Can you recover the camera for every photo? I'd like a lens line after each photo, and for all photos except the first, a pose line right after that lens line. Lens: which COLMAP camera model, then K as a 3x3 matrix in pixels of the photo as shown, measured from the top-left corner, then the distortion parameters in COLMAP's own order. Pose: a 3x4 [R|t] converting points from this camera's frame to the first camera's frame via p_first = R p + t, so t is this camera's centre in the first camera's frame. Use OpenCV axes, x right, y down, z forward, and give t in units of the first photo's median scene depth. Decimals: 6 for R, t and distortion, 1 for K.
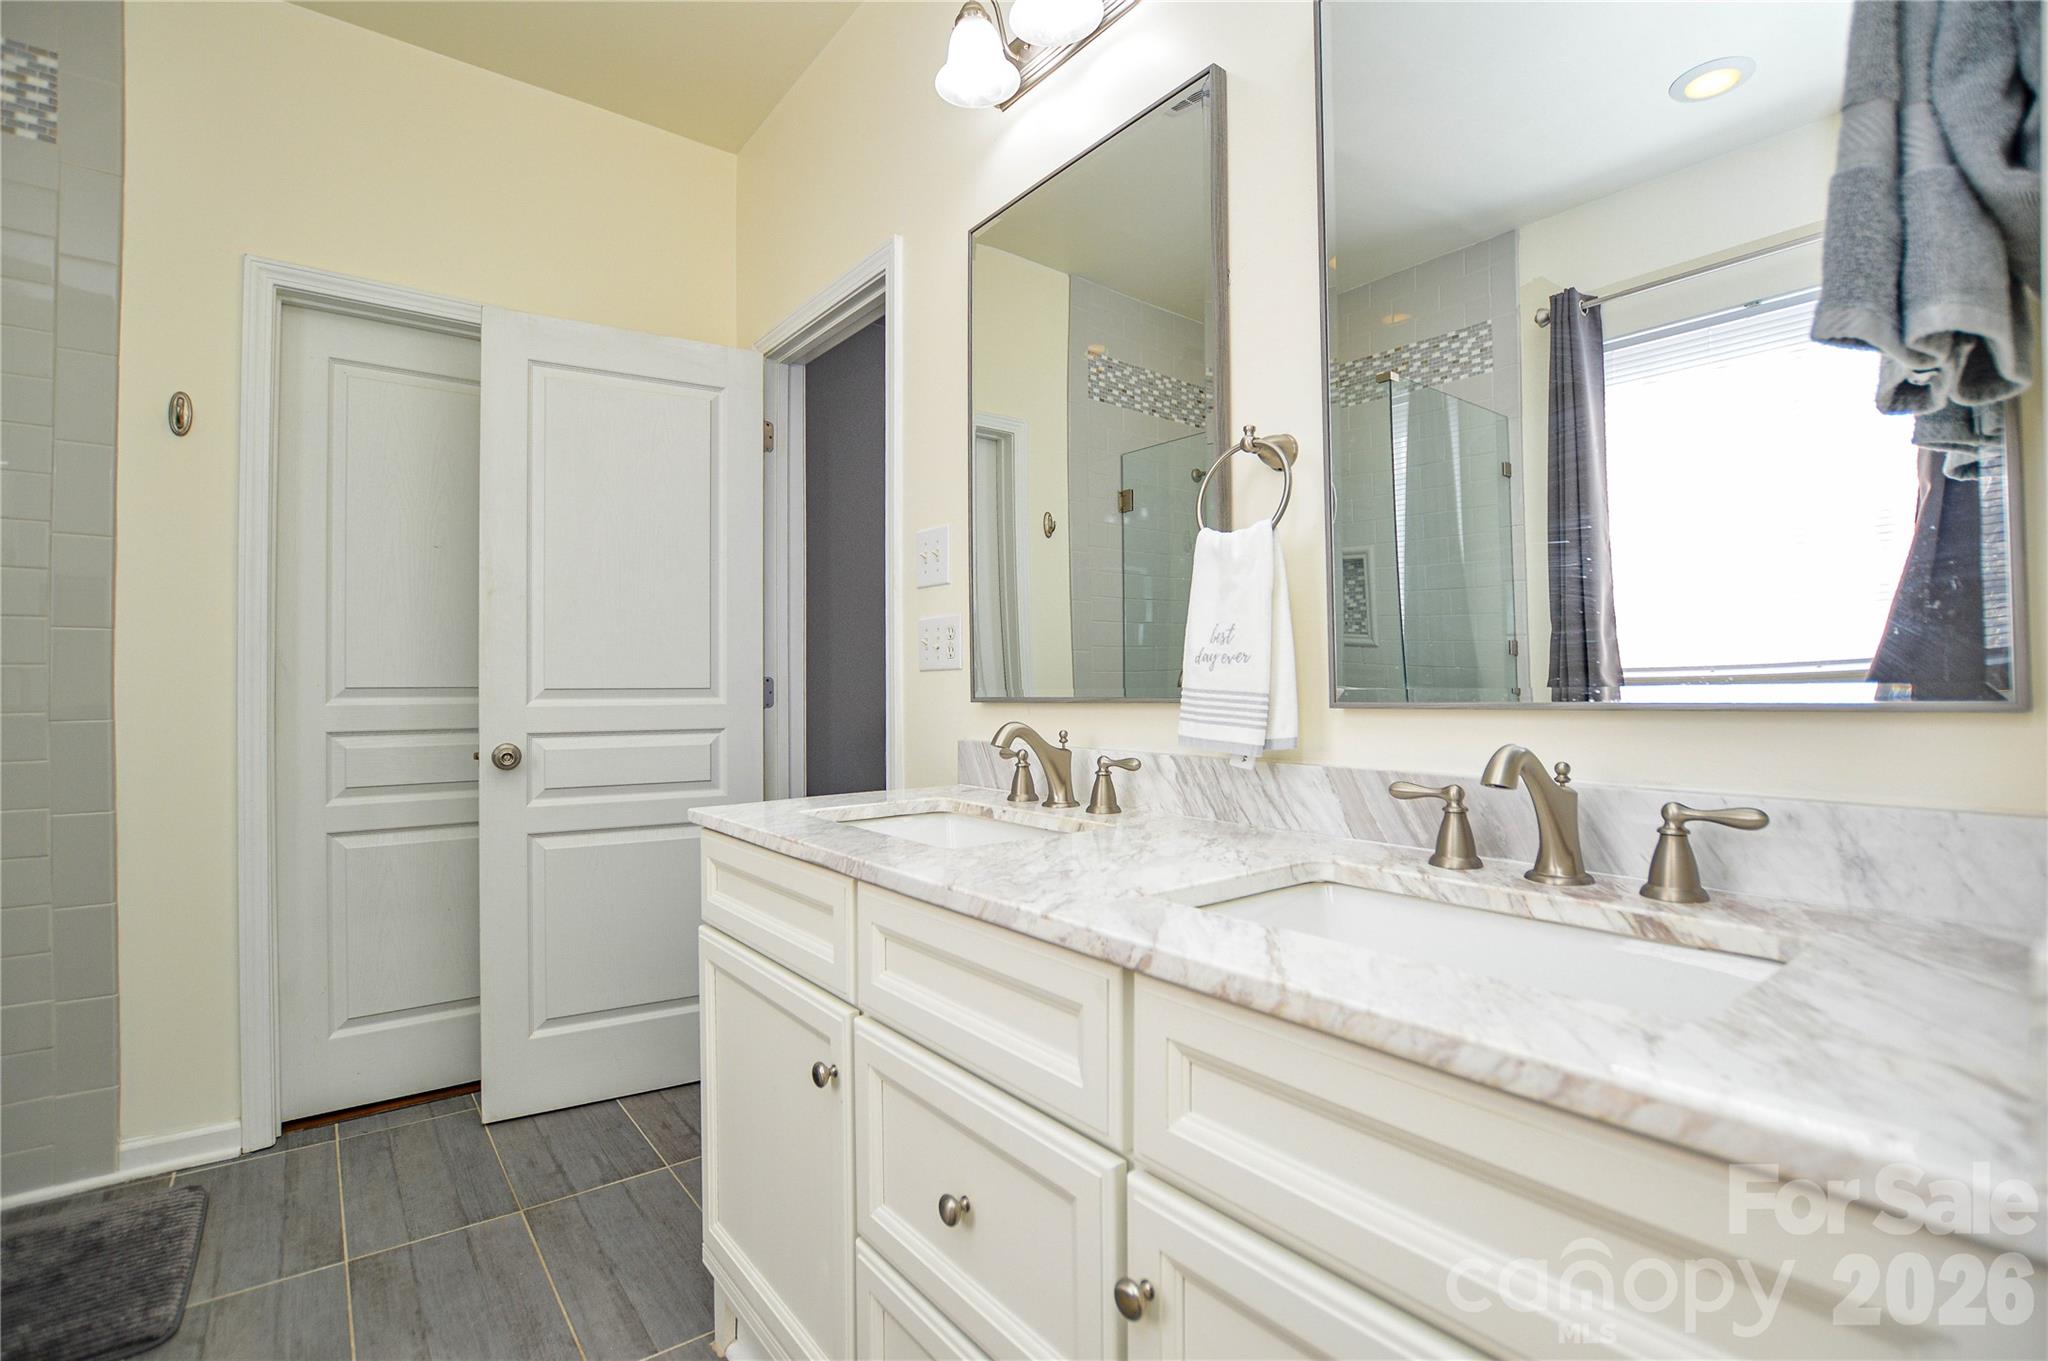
lens RADIAL K [[927.2, 0, 1024.0], [0, 927.2, 680.5], [0, 0, 1]] dist [-0.020139, 0.000033]
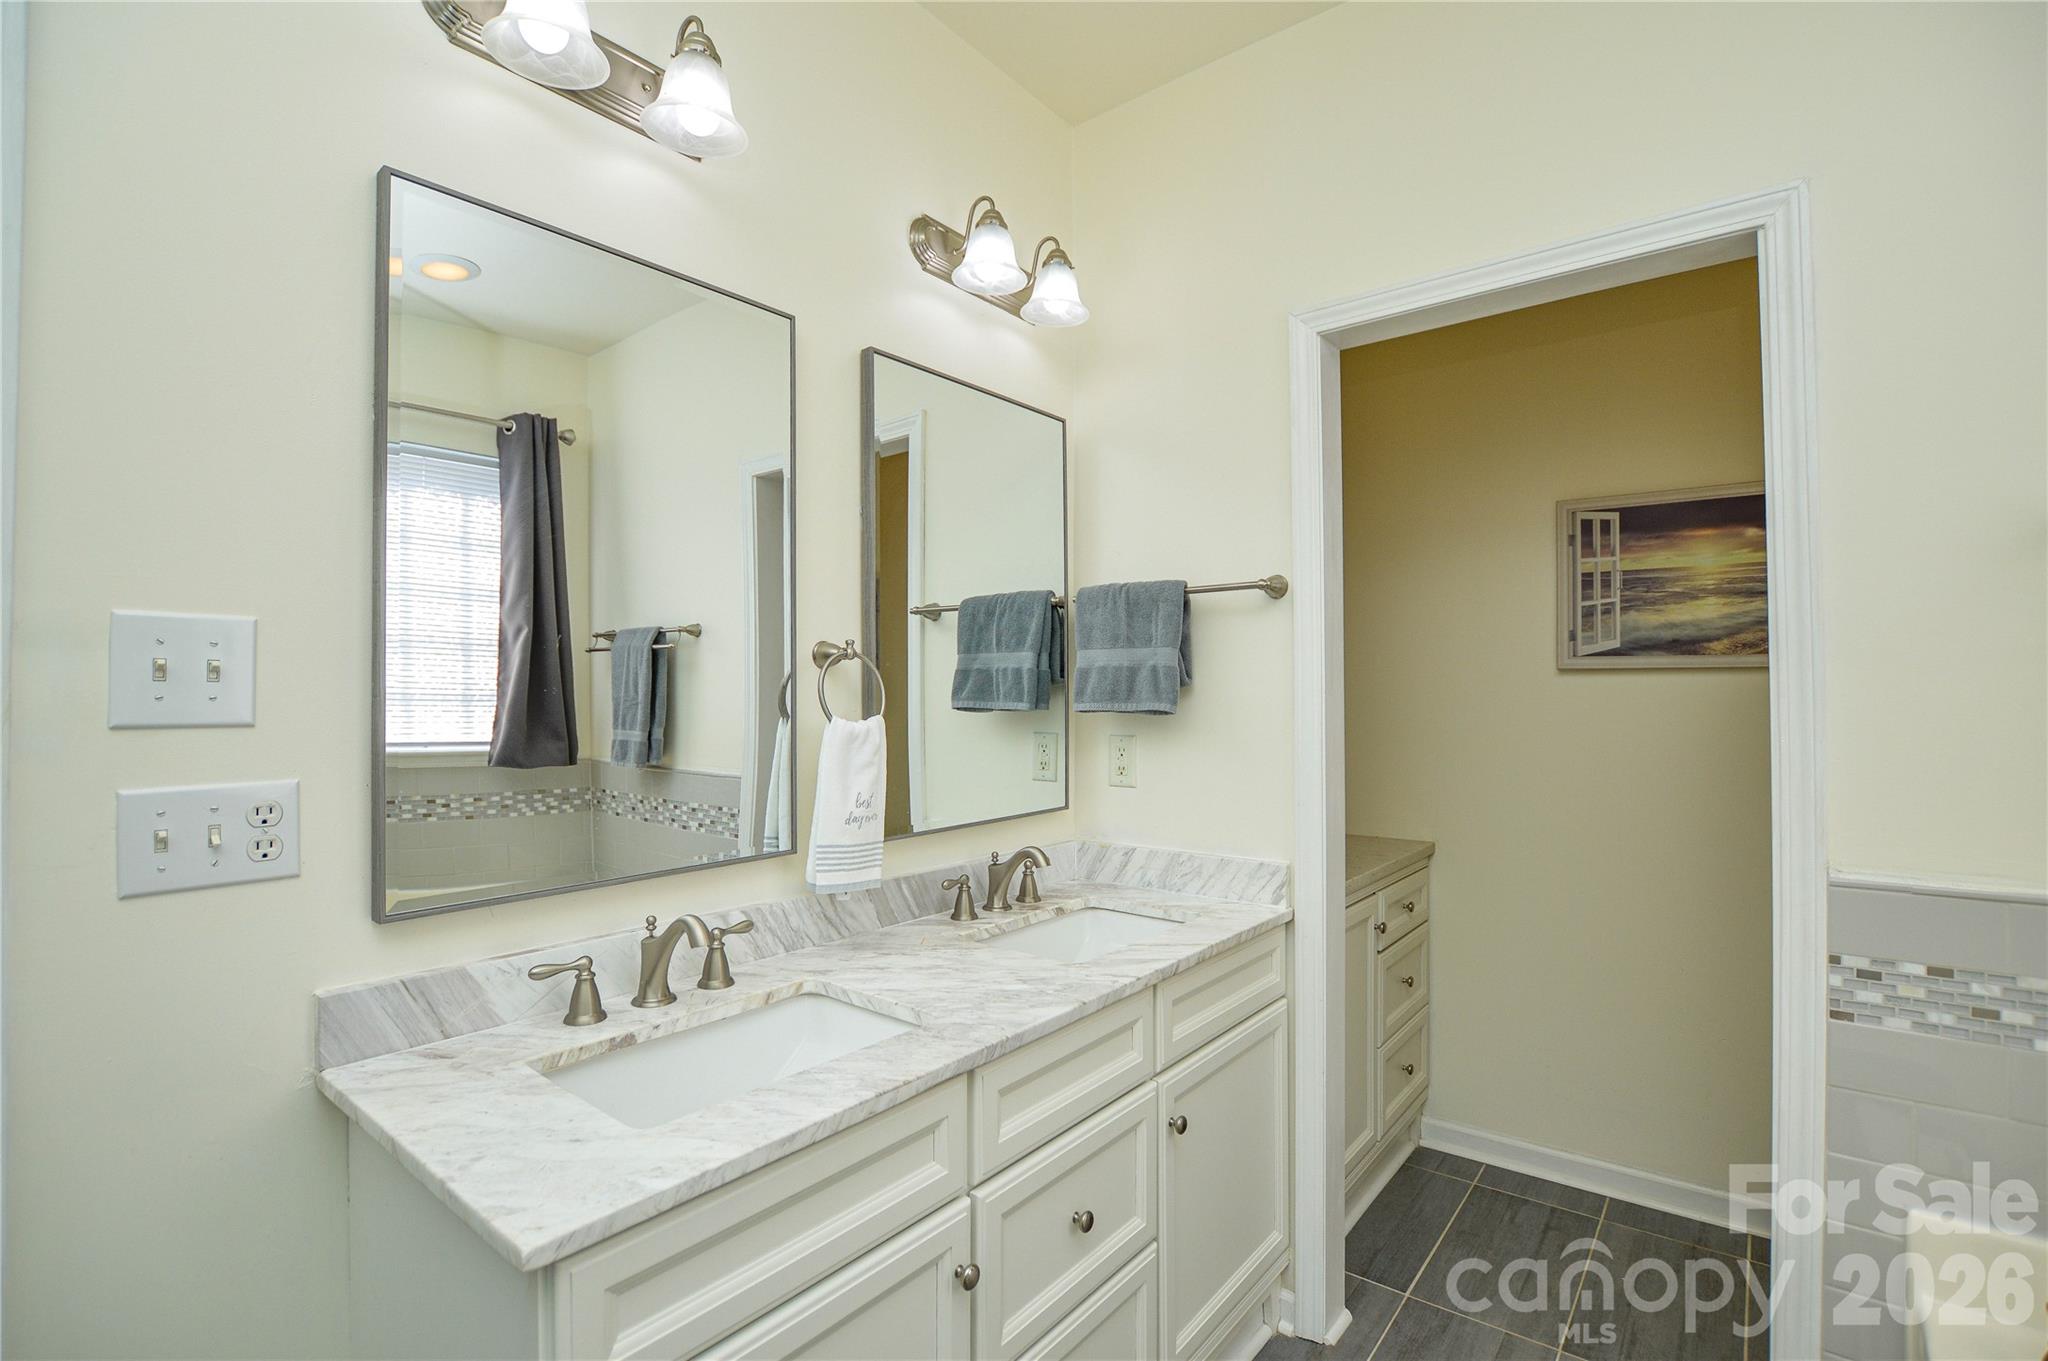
lens RADIAL K [[927.2, 0, 1024.0], [0, 927.2, 680.5], [0, 0, 1]] dist [-0.020139, 0.000033]
pose [[-0.219948, 0.018409, 0.975338, -1.119072], [-0.007710, 0.999758, -0.020608, -0.193460], [-0.975481, -0.012053, -0.219753, 1.057446]]
